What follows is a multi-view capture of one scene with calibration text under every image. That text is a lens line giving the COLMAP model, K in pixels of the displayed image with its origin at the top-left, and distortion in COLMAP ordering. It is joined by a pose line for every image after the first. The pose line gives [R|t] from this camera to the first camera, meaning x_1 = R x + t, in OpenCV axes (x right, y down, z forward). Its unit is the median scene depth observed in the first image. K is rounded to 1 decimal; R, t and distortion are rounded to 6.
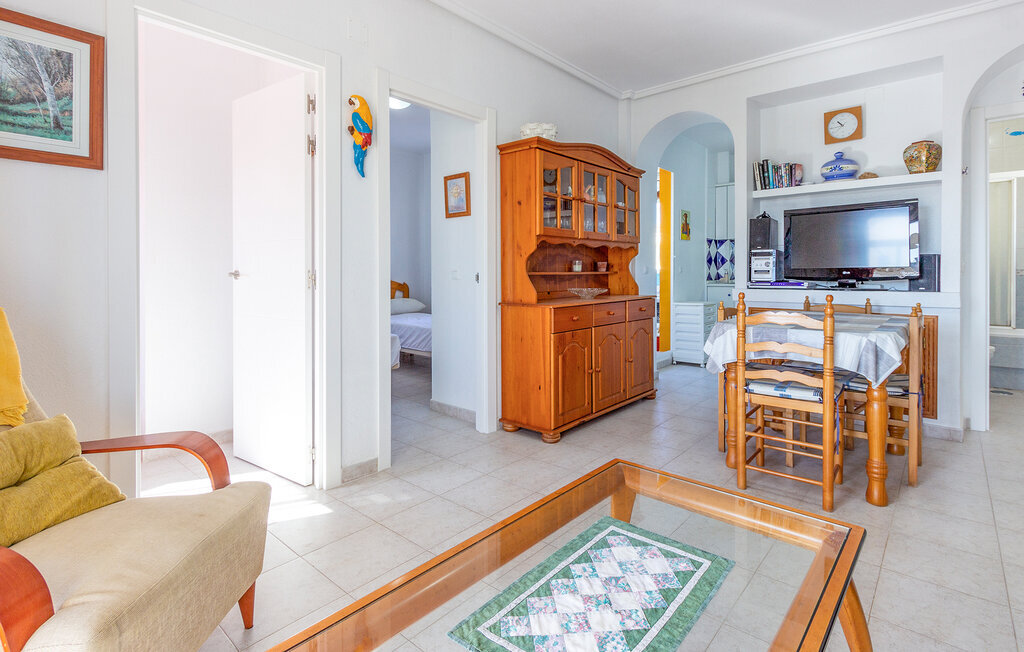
lens RADIAL K [[487.9, 0, 512.7], [0, 487.9, 326.8], [0, 0, 1]] dist [-0.002885, -0.000359]
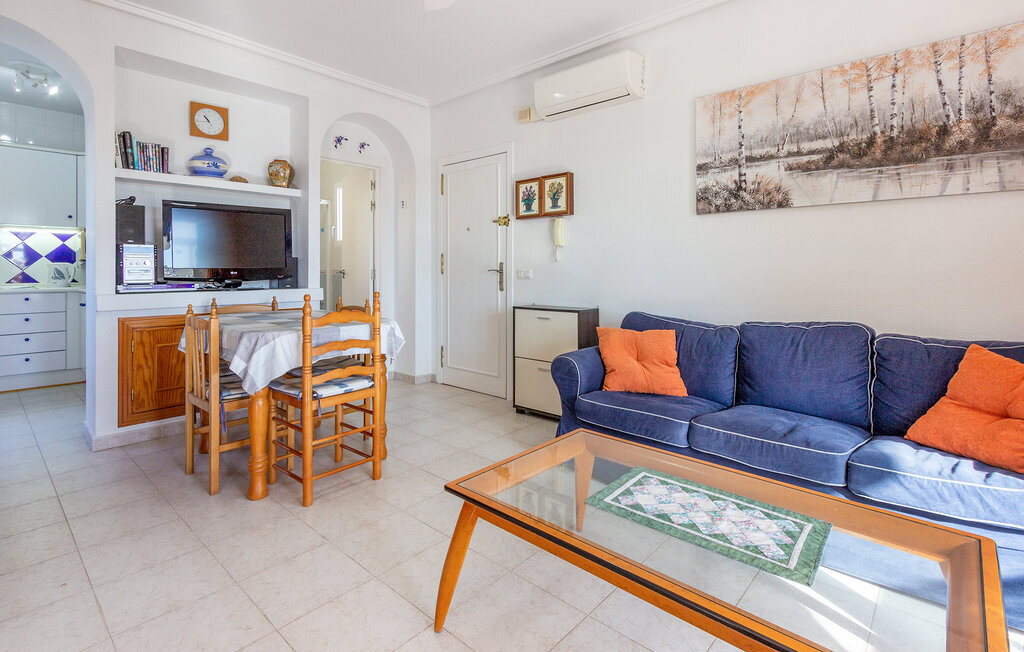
lens RADIAL K [[487.9, 0, 513.9], [0, 487.9, 317.8], [0, 0, 1]] dist [-0.002885, -0.000359]
pose [[0.002982, -0.093120, 0.995650, -0.321515], [0.112151, 0.989405, 0.092200, -0.047486], [-0.993687, 0.111388, 0.013394, 0.424644]]
